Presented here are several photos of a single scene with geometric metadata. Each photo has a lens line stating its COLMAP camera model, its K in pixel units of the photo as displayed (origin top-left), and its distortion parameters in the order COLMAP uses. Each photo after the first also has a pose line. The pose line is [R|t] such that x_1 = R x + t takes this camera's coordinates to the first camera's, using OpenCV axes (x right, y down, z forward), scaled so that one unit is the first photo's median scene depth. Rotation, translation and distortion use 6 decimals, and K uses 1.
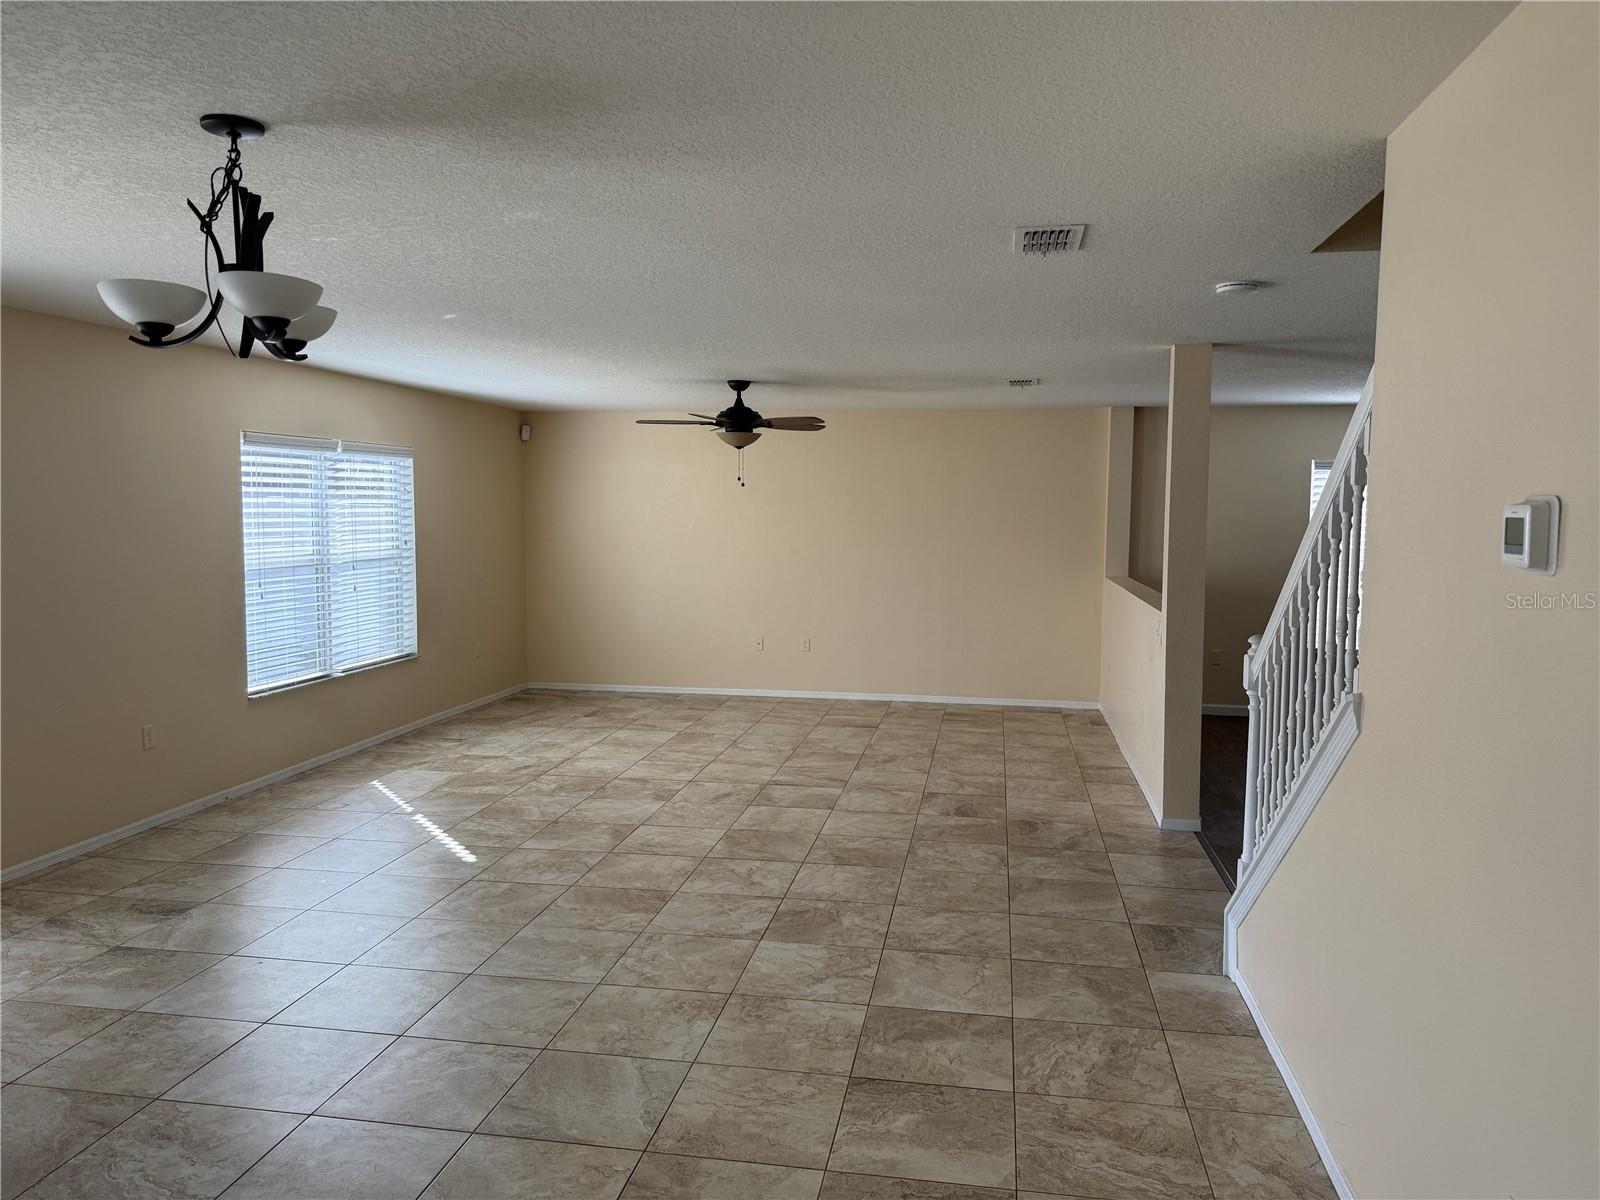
lens RADIAL K [[1130.6, 0, 800.0], [0, 1130.6, 600.0], [0, 0, 1]] dist [-0.002164, -0.000279]
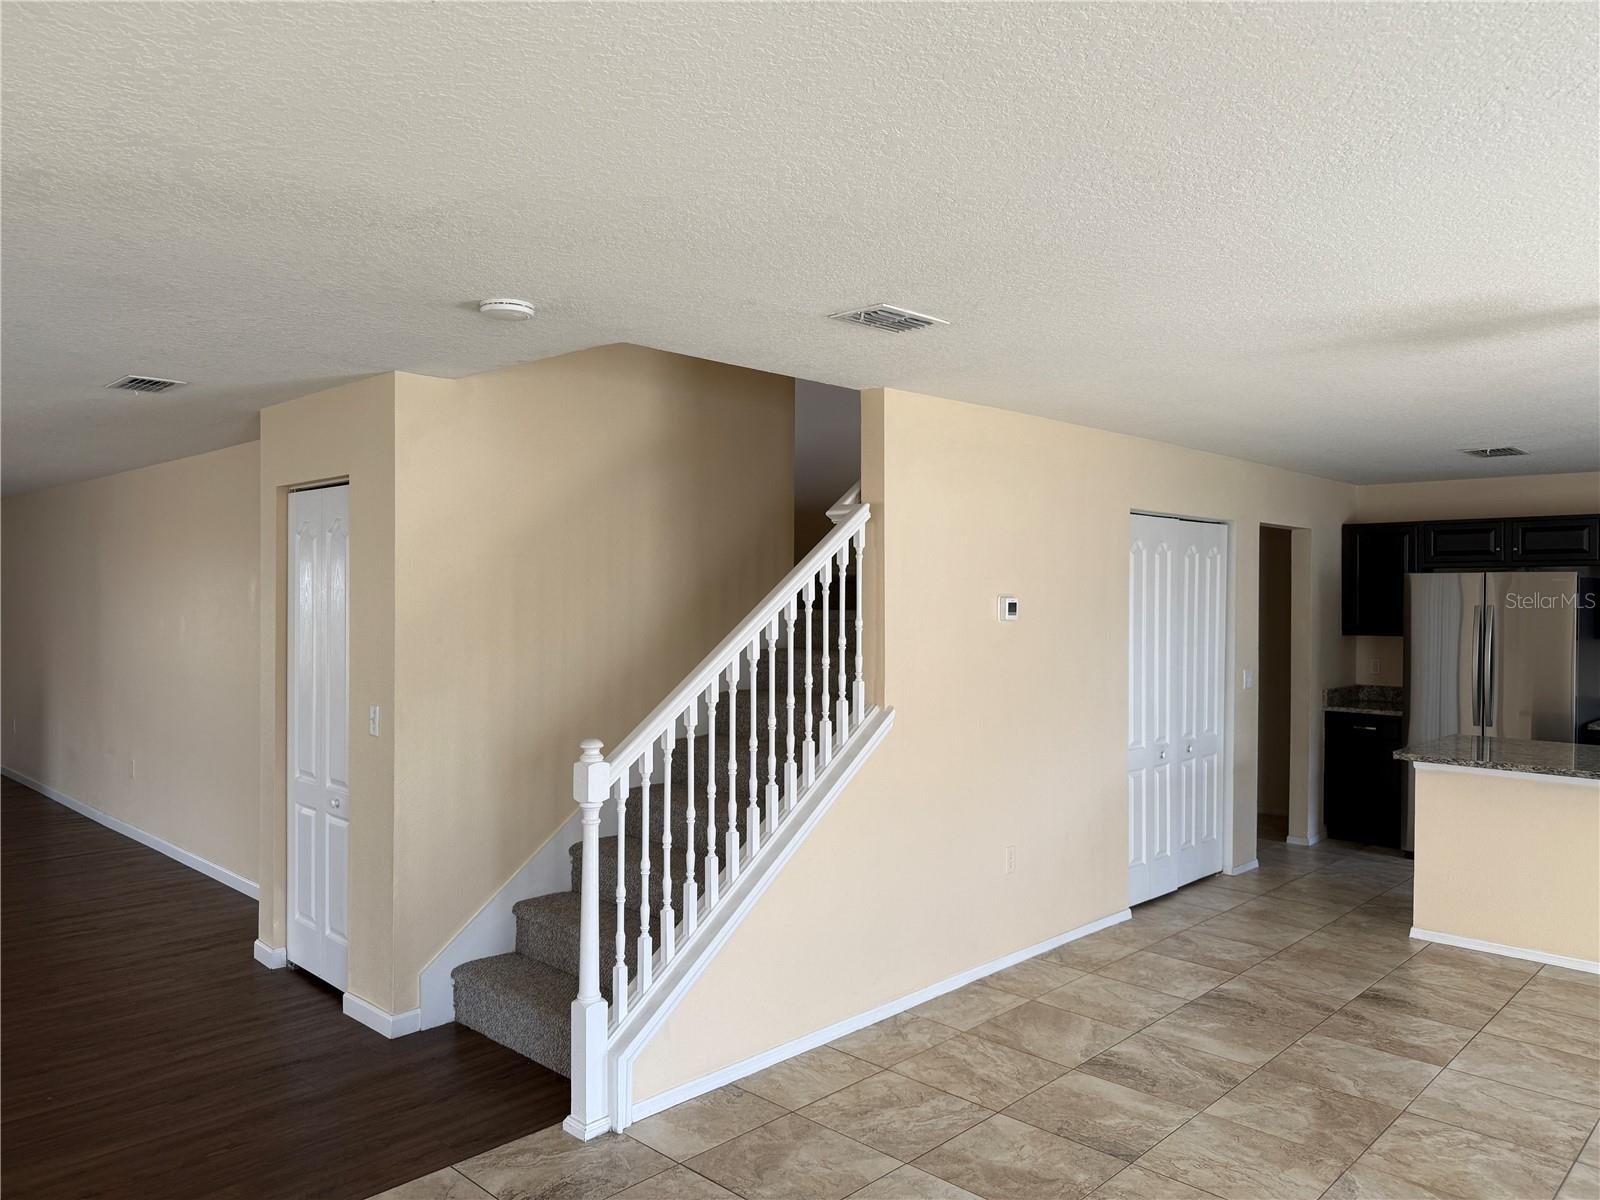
lens RADIAL K [[1130.6, 0, 800.0], [0, 1130.6, 600.0], [0, 0, 1]] dist [-0.002164, -0.000279]
pose [[-0.828520, -0.016391, 0.559720, -0.288008], [0.033424, 0.996342, 0.078653, -0.185706], [-0.558961, 0.083874, -0.824941, 2.098795]]
